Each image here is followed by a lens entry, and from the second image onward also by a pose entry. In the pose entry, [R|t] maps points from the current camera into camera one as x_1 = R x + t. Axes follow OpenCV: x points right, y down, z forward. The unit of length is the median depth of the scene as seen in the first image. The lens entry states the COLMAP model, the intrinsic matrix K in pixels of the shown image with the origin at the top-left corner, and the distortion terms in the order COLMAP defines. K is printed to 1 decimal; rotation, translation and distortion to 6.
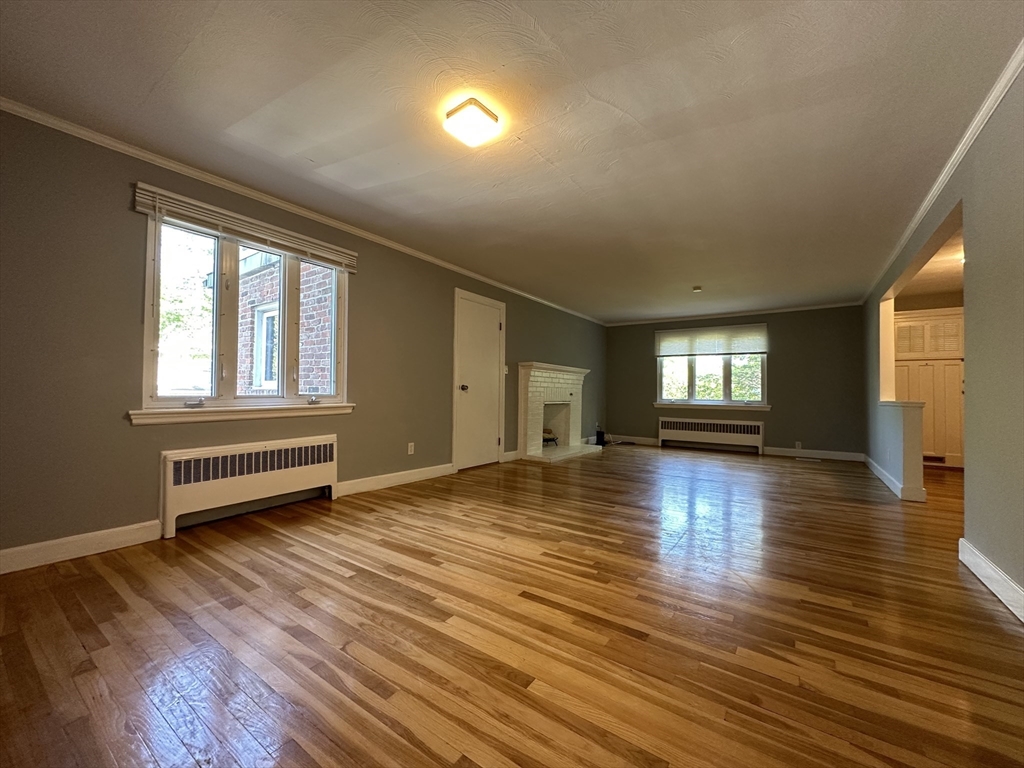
lens RADIAL K [[411.9, 0, 514.0], [0, 411.9, 383.4], [0, 0, 1]] dist [-0.005771, 0.000372]
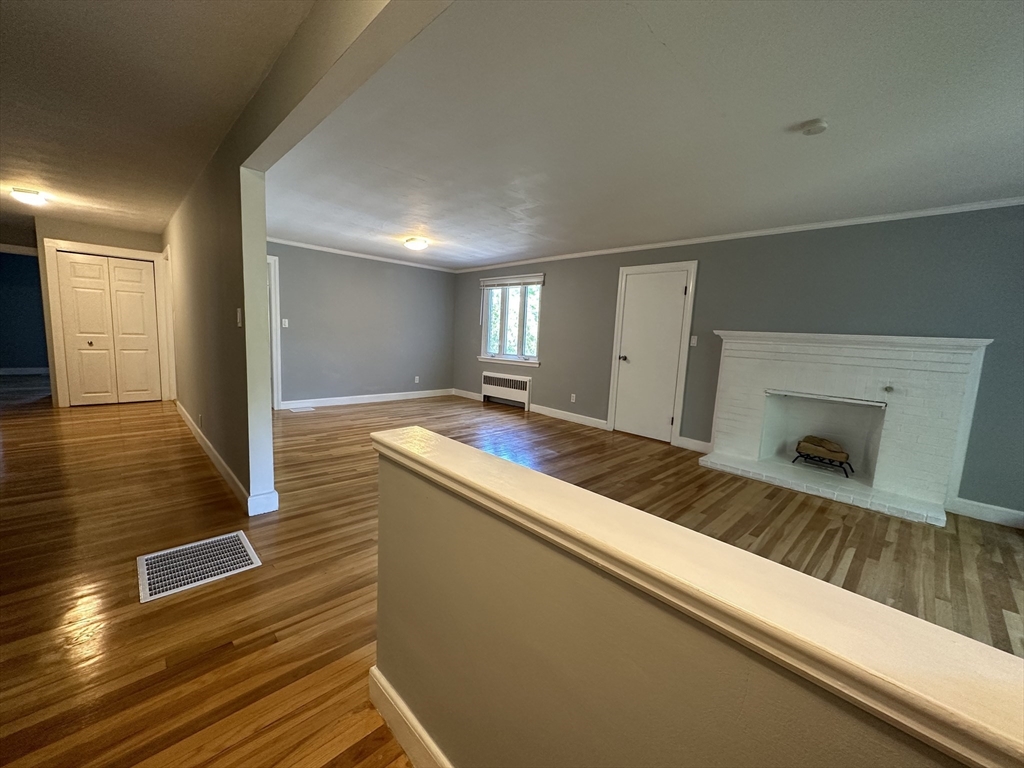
lens RADIAL K [[411.9, 0, 514.3], [0, 411.9, 387.6], [0, 0, 1]] dist [-0.005771, 0.000372]
pose [[-0.186948, 0.100292, -0.977237, 0.832592], [-0.032271, 0.993611, 0.108146, -0.017035], [0.981840, 0.051754, -0.182517, 0.758307]]
